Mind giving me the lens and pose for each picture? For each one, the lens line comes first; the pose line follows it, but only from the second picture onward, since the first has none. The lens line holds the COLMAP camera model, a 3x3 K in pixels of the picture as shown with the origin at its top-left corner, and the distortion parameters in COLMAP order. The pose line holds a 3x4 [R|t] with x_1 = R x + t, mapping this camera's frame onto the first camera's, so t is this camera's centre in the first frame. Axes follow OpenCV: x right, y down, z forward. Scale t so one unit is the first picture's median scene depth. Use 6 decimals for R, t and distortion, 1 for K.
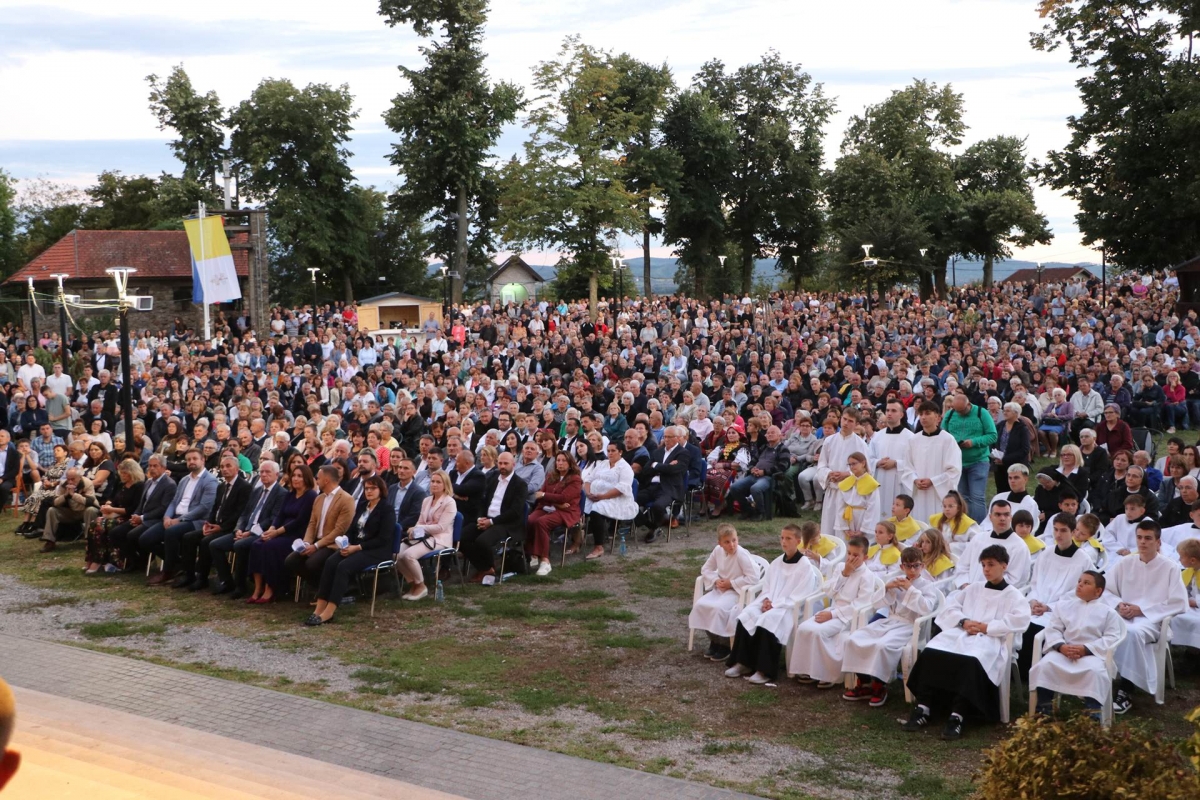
lens RADIAL K [[1573.7, 0, 601.2], [0, 1573.7, 398.5], [0, 0, 1]] dist [0.058459, 0.000000]
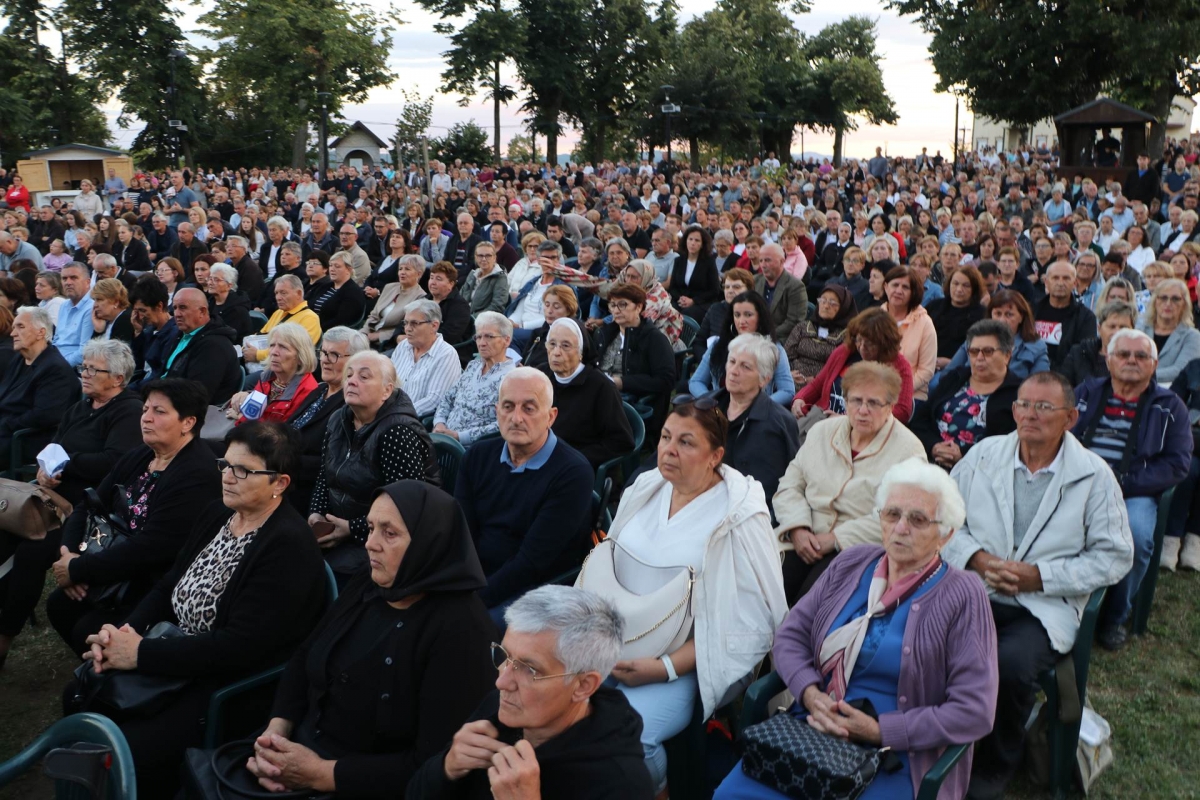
lens RADIAL K [[1072.1, 0, 598.4], [0, 1072.1, 403.2], [0, 0, 1]] dist [-0.138002, 0.144409]
pose [[0.999865, 0.013277, 0.009644, 0.137538], [-0.014491, 0.990150, 0.139259, -0.014888], [-0.007700, -0.139380, 0.990209, 0.476636]]
